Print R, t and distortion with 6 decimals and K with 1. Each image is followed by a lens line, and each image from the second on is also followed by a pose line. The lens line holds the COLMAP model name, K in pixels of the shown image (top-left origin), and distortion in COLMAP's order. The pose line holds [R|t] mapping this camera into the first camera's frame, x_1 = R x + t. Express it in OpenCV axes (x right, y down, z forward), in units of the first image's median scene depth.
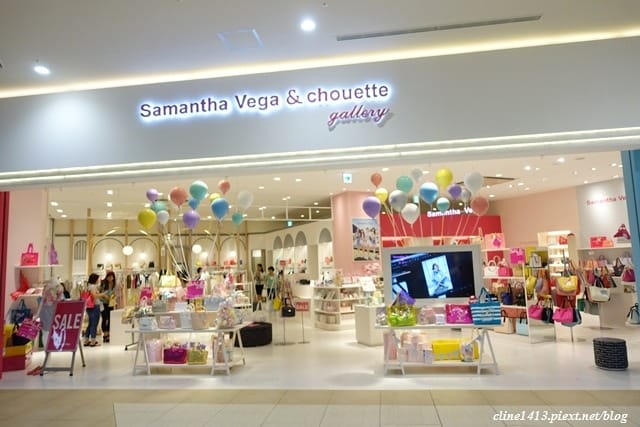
lens RADIAL K [[436.0, 0, 320.0], [0, 436.0, 213.5], [0, 0, 1]] dist [-0.000061, -0.000301]
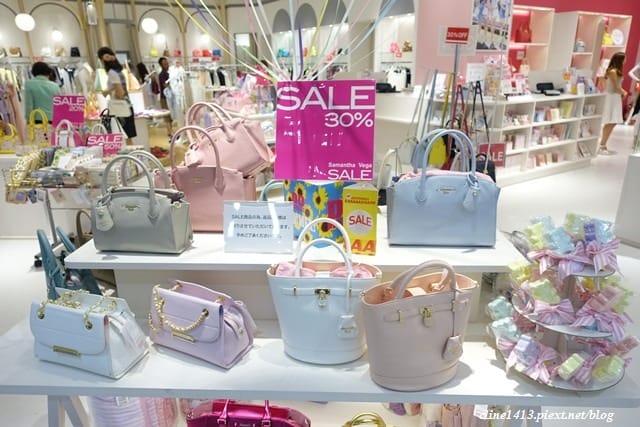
lens RADIAL K [[456.5, 0, 320.0], [0, 456.5, 213.5], [0, 0, 1]] dist [0.004235, -0.000926]
pose [[0.994867, -0.006136, 0.101006, -0.122867], [-0.036394, 0.909672, 0.413730, 0.050610], [-0.094421, -0.415282, 0.904779, 0.324790]]
